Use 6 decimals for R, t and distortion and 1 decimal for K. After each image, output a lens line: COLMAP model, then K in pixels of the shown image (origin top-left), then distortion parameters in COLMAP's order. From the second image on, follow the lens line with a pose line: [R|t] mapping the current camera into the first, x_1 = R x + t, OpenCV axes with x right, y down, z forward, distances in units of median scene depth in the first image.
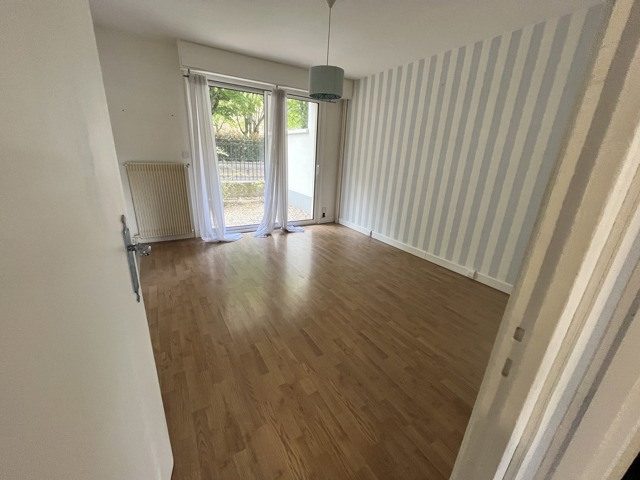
lens RADIAL K [[257.5, 0, 321.0], [0, 257.5, 240.4], [0, 0, 1]] dist [-0.000746, -0.000513]
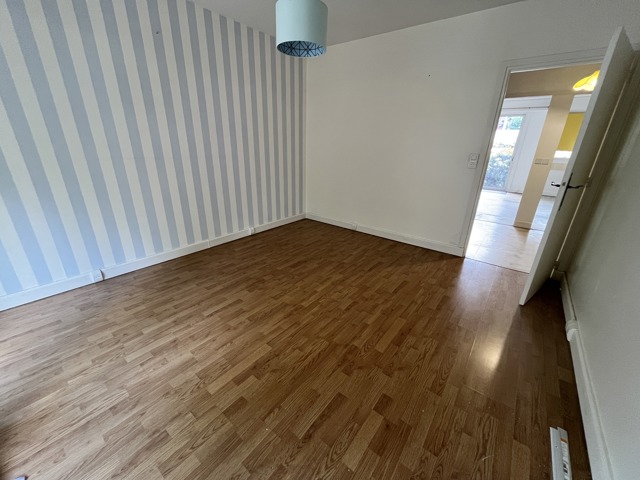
lens RADIAL K [[257.5, 0, 317.5], [0, 257.5, 239.8], [0, 0, 1]] dist [-0.000746, -0.000513]
pose [[-0.336925, -0.387848, 0.857937, -0.722749], [0.255797, 0.839234, 0.479848, -0.421471], [-0.906118, 0.381130, -0.183549, 1.190422]]
